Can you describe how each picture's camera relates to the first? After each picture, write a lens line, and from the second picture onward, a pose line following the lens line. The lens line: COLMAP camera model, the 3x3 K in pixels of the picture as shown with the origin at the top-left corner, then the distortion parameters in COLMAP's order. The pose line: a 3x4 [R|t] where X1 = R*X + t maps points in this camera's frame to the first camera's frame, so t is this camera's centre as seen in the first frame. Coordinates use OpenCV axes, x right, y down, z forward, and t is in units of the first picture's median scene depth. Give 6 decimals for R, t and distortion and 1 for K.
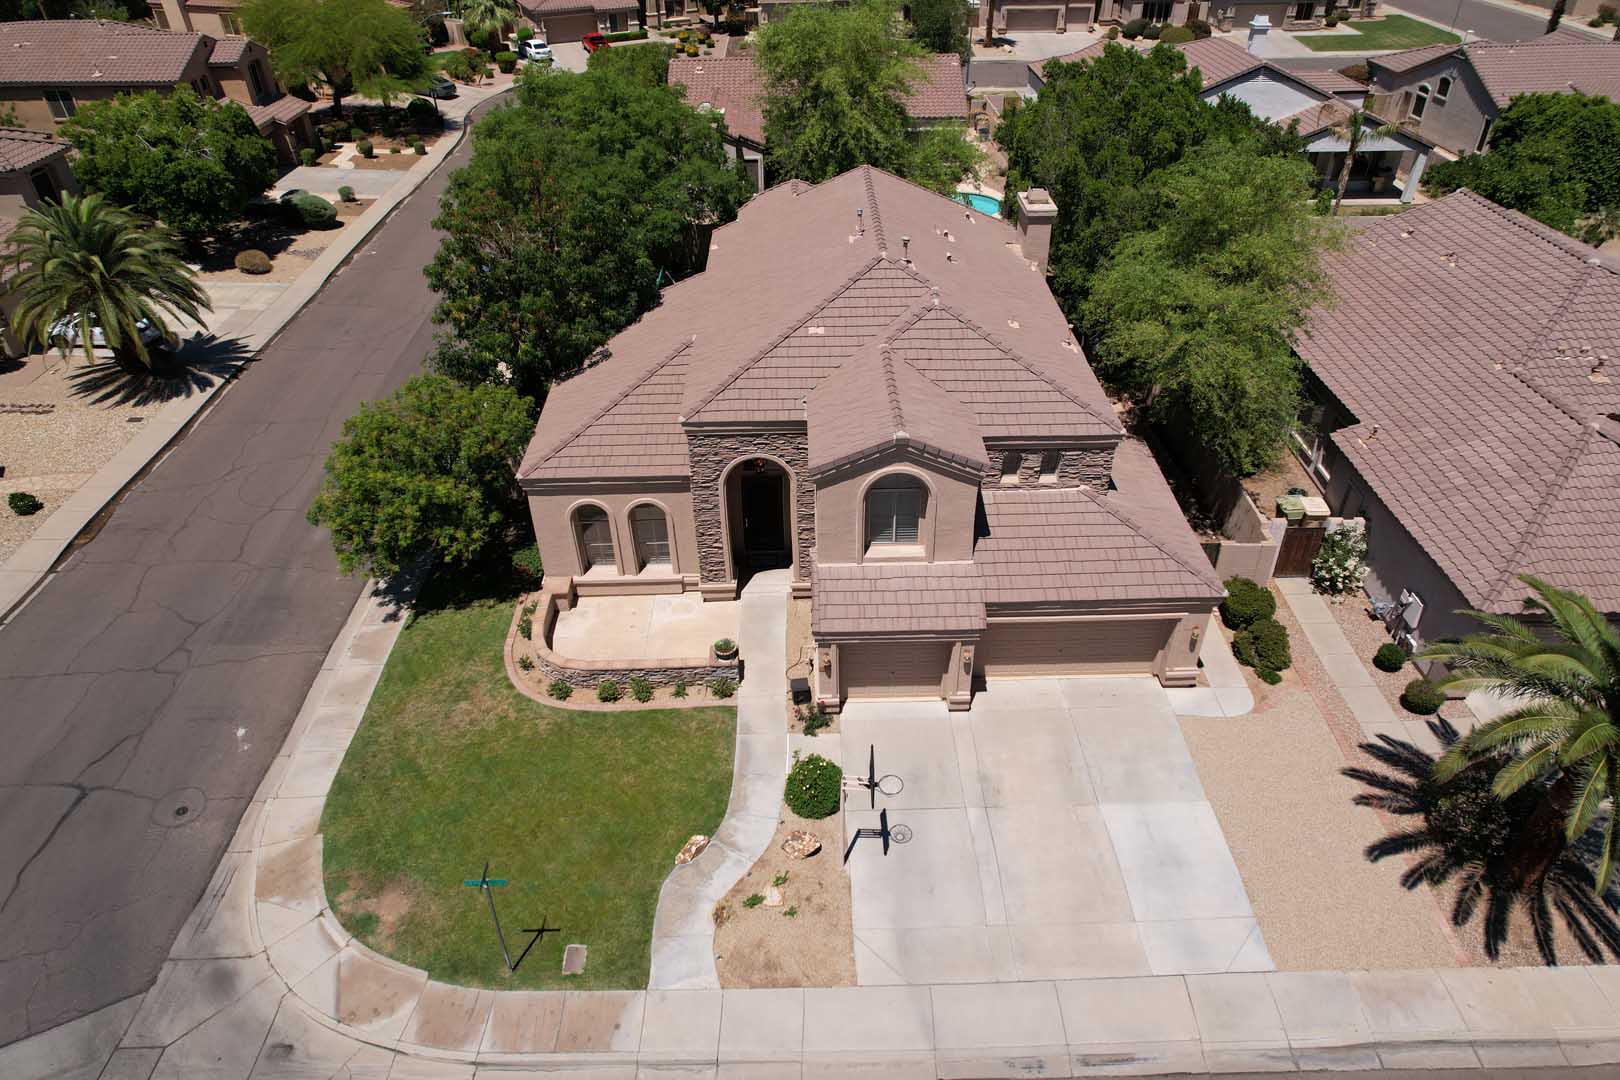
lens RADIAL K [[1033.0, 0, 810.1], [0, 1033.0, 536.2], [0, 0, 1]] dist [-0.075451, 0.062876]
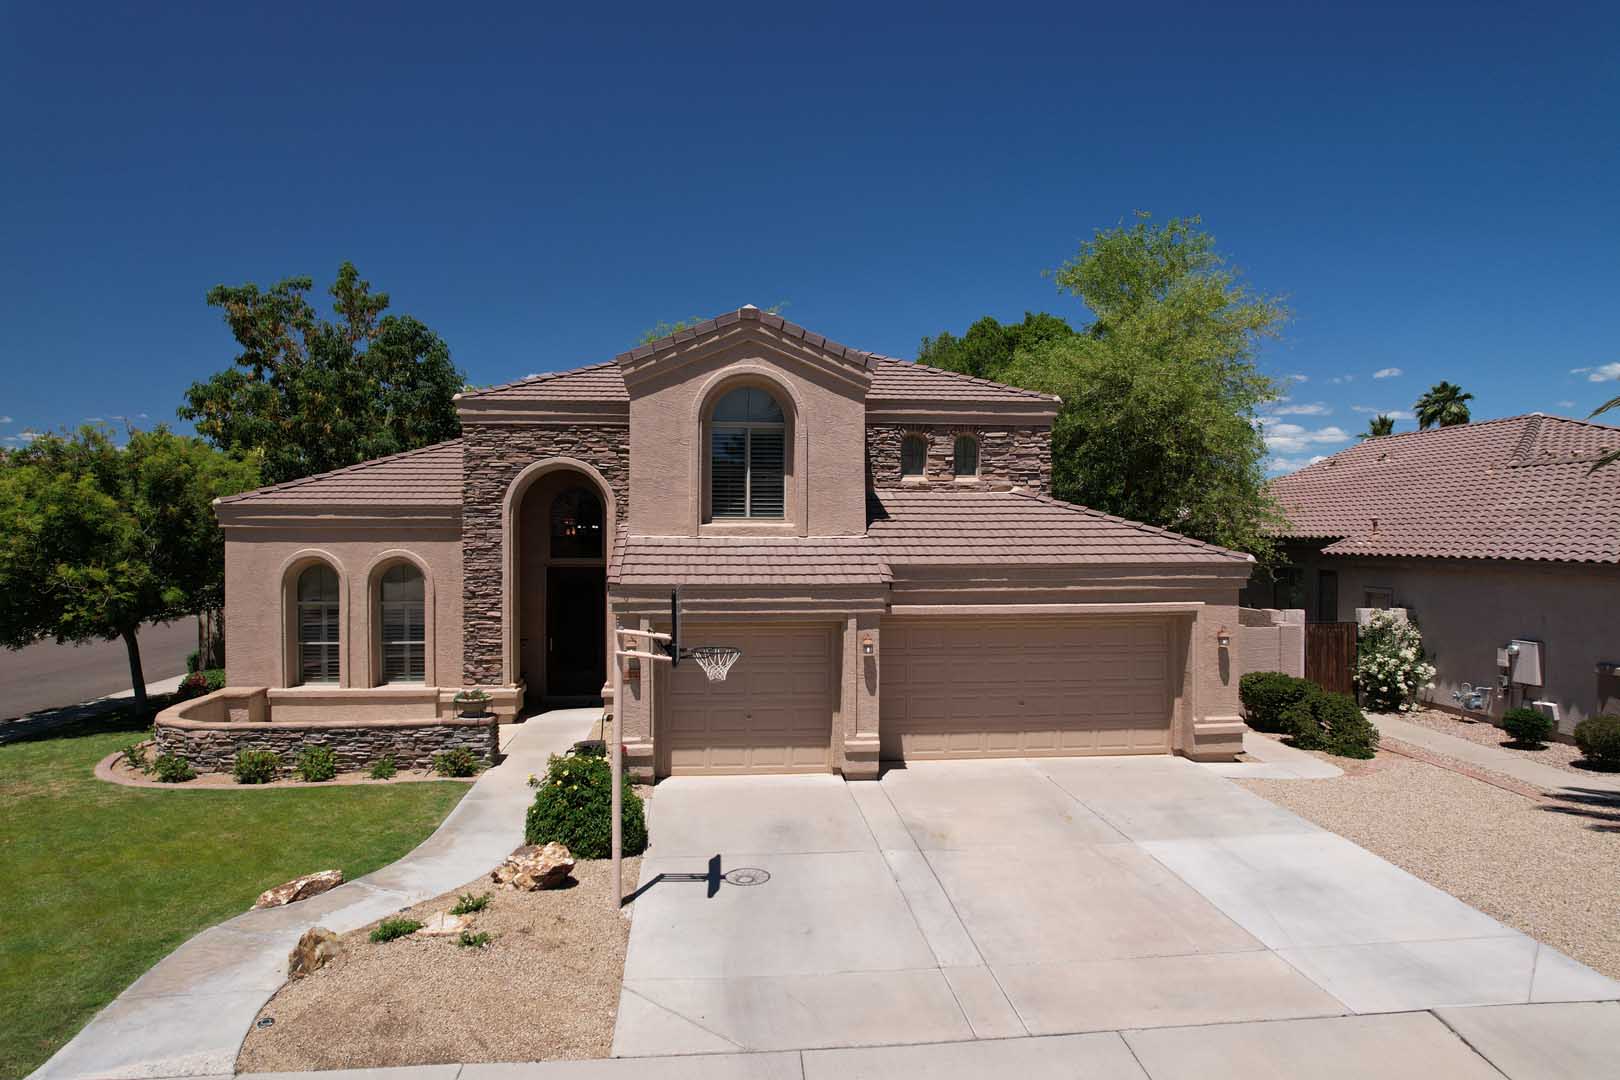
lens RADIAL K [[1033.0, 0, 808.2], [0, 1033.0, 536.9], [0, 0, 1]] dist [-0.075451, 0.062876]
pose [[0.997084, 0.012960, 0.075207, 0.068500], [0.032814, 0.816917, -0.575821, 0.389702], [-0.068901, 0.576609, 0.814110, 0.450458]]
